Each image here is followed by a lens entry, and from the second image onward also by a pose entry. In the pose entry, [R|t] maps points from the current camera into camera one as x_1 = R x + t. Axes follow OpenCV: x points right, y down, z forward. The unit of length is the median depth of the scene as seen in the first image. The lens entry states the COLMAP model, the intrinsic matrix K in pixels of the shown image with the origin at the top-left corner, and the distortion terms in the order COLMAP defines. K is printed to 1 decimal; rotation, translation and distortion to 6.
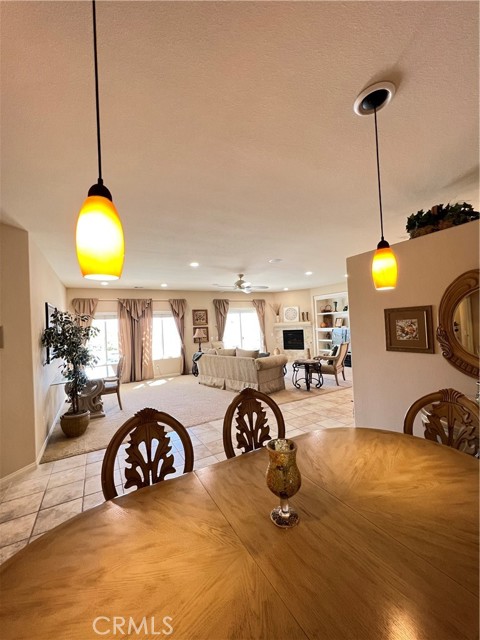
lens RADIAL K [[254.6, 0, 240.0], [0, 254.6, 320.0], [0, 0, 1]] dist [0.000221, -0.000001]
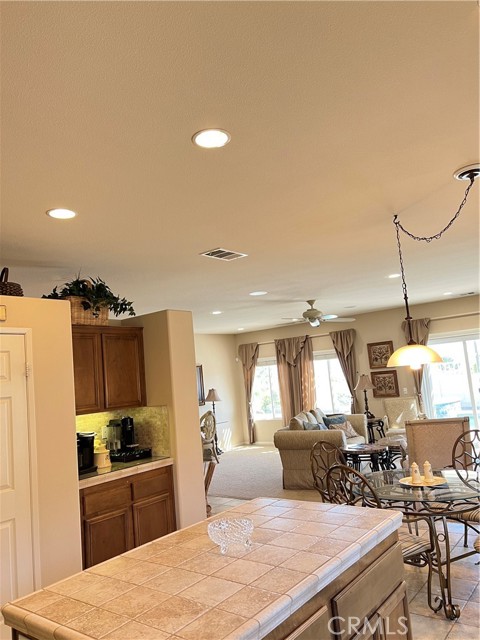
lens RADIAL K [[476.3, 0, 240.0], [0, 476.3, 320.0], [0, 0, 1]] dist [0.047288, -0.000387]
pose [[0.390944, -0.106618, -0.914218, 0.833388], [0.076719, 0.993586, -0.083067, -0.026190], [0.917211, -0.037663, 0.396617, 0.244193]]
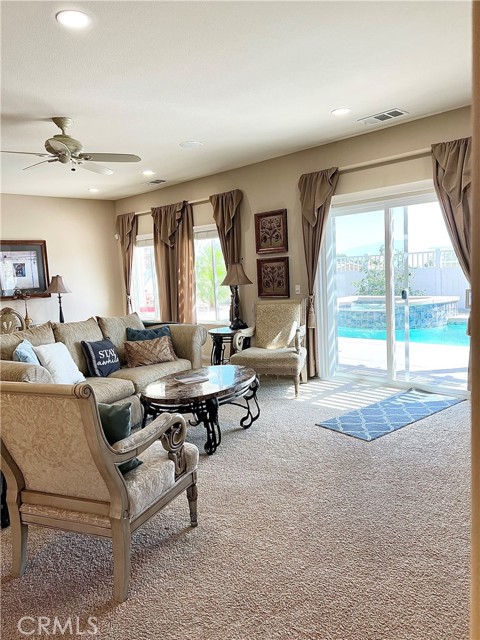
lens RADIAL K [[476.3, 0, 240.0], [0, 476.3, 320.0], [0, 0, 1]] dist [0.047288, -0.000387]
pose [[0.277561, 0.128314, -0.952100, 0.586754], [0.048257, 0.987927, 0.147211, 0.013504], [0.959495, -0.086806, 0.268018, 0.794678]]
